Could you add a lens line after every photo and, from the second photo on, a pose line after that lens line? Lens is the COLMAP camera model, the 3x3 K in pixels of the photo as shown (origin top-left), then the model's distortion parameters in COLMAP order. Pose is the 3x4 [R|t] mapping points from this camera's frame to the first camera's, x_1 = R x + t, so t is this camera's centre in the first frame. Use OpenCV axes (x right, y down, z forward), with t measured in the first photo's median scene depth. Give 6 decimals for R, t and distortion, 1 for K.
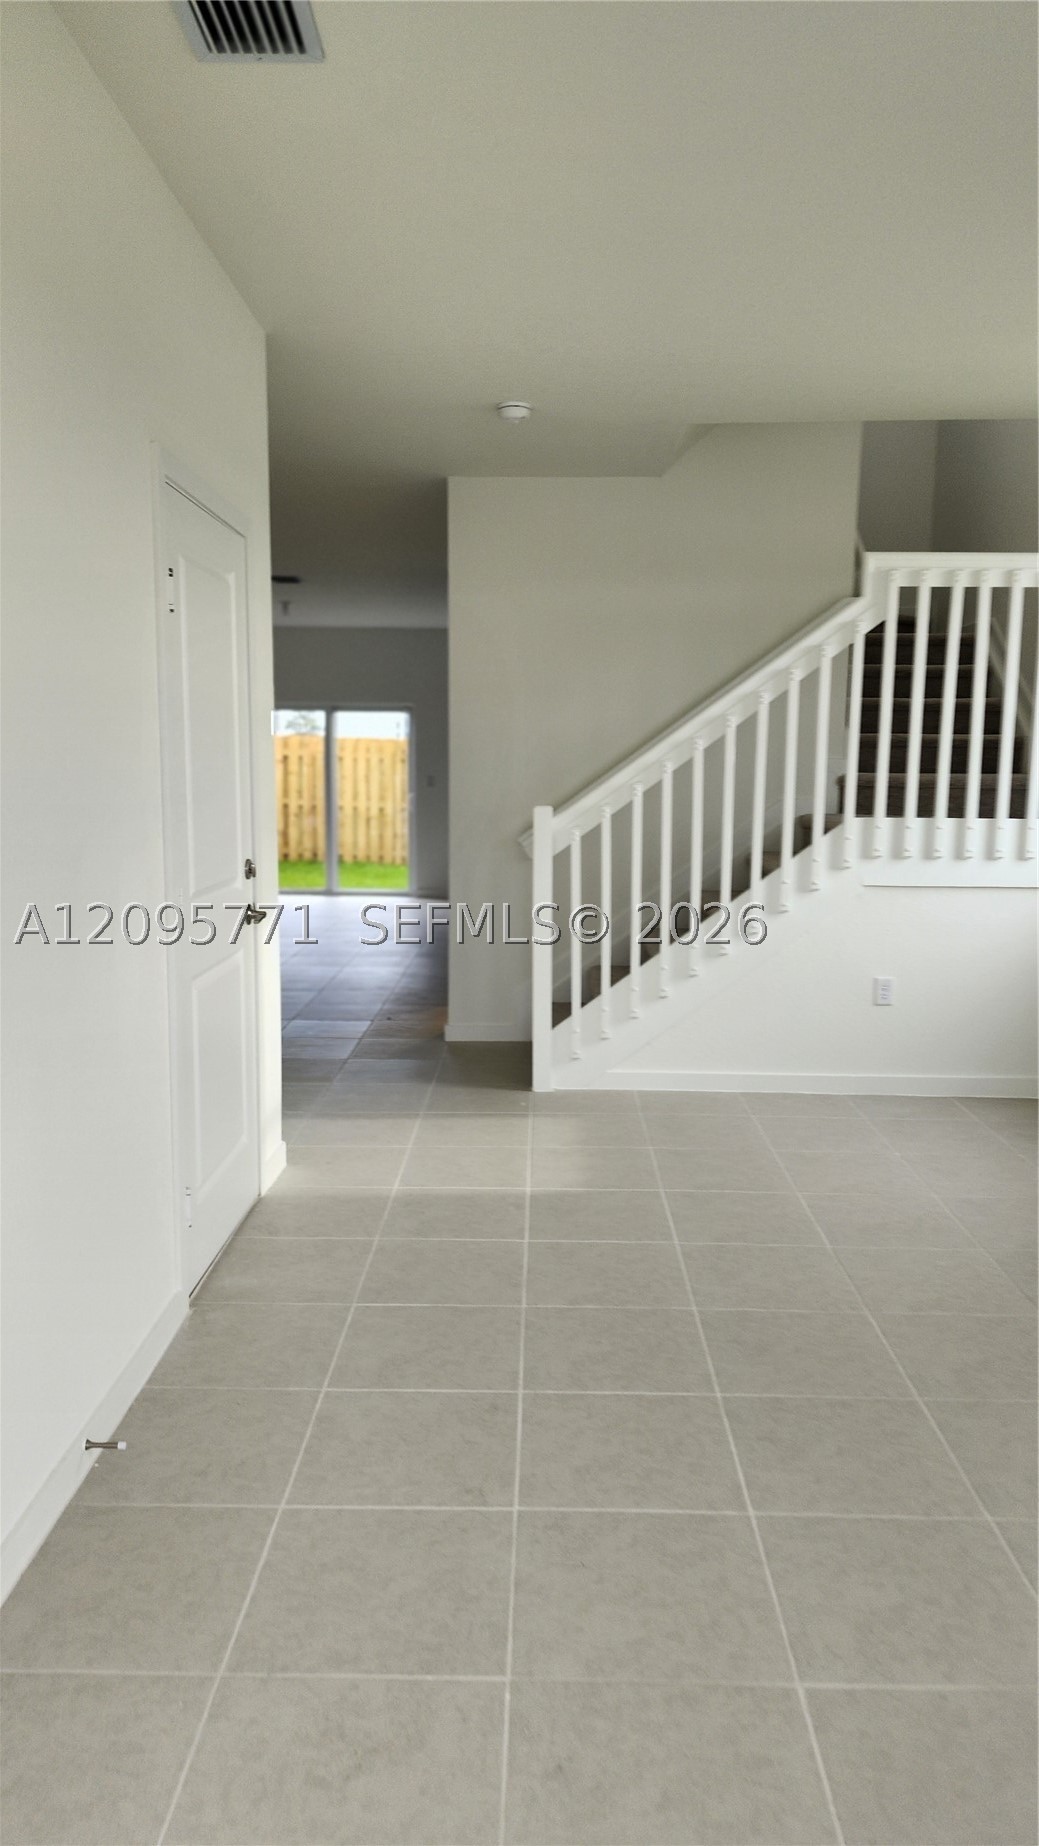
lens RADIAL K [[1199.2, 0, 519.5], [0, 1199.2, 923.0], [0, 0, 1]] dist [0.059496, -0.003163]
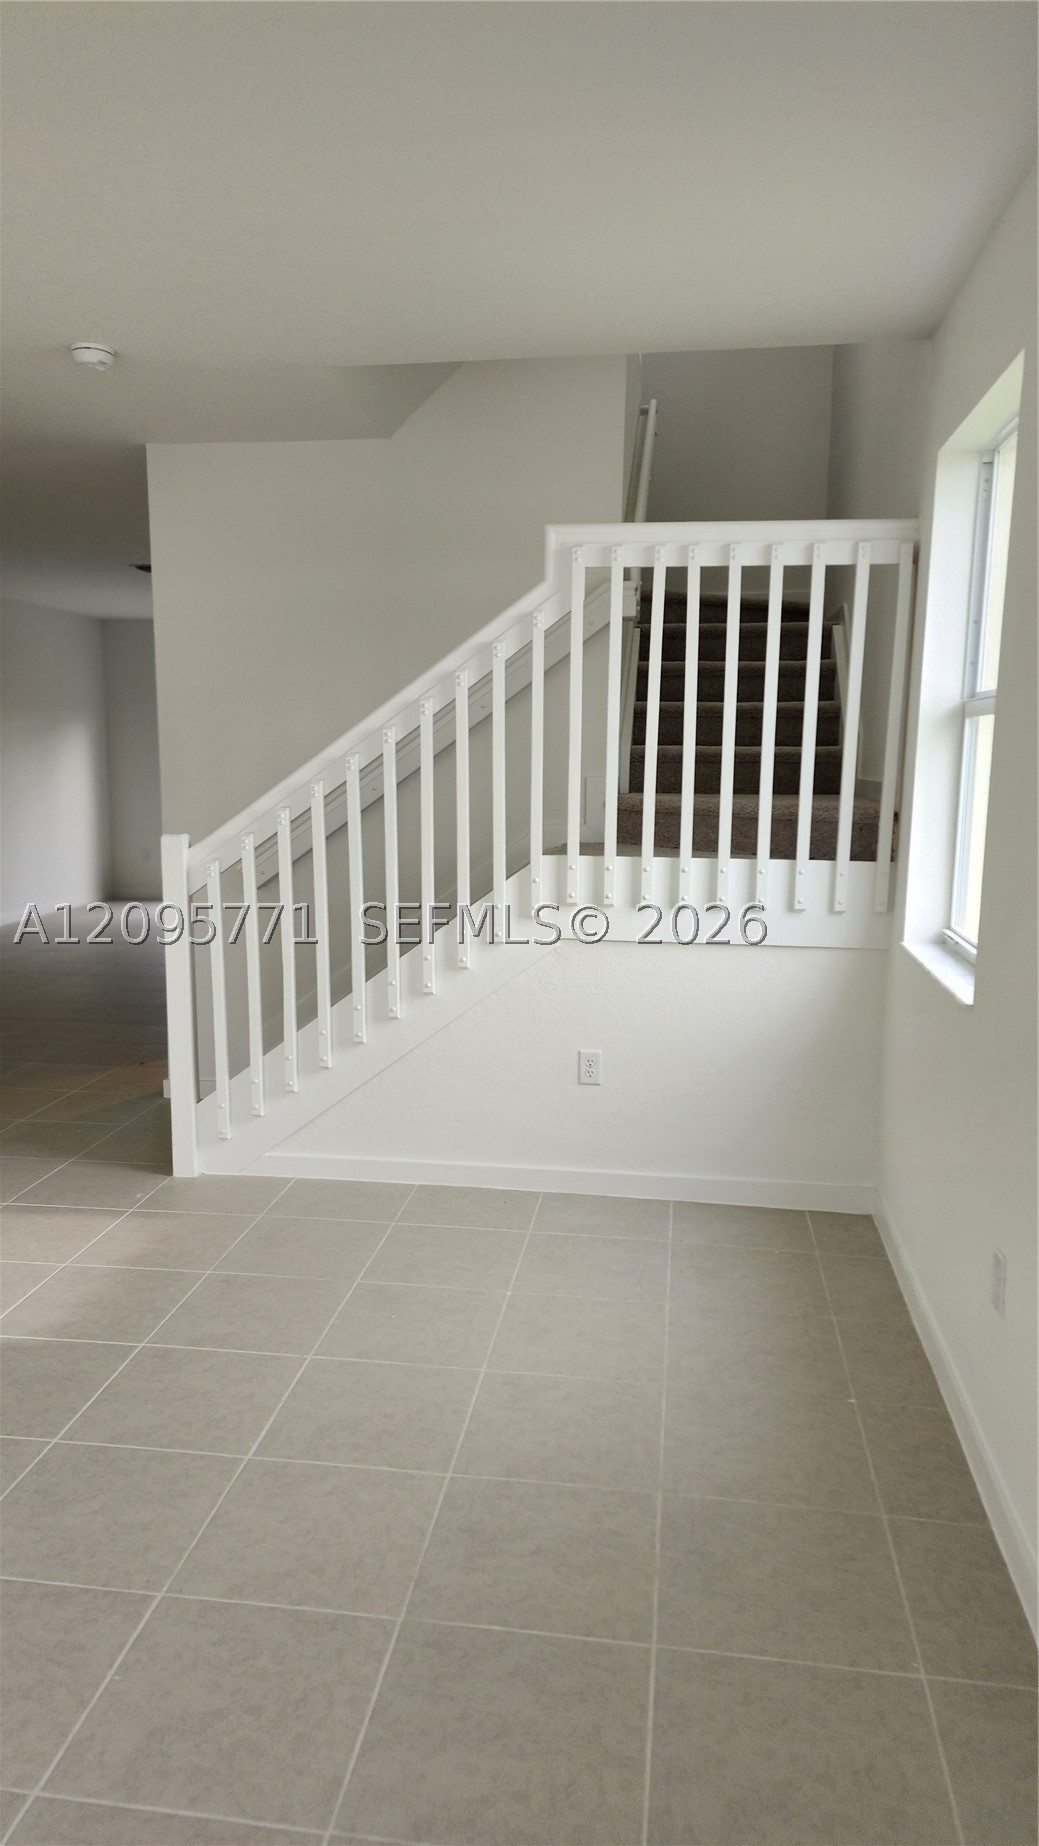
lens RADIAL K [[1199.2, 0, 519.5], [0, 1199.2, 923.0], [0, 0, 1]] dist [0.059496, -0.003163]
pose [[0.993771, 0.016017, -0.110280, 0.342798], [-0.015129, 0.999846, 0.008879, -0.047006], [0.110405, -0.007155, 0.993861, 0.192816]]
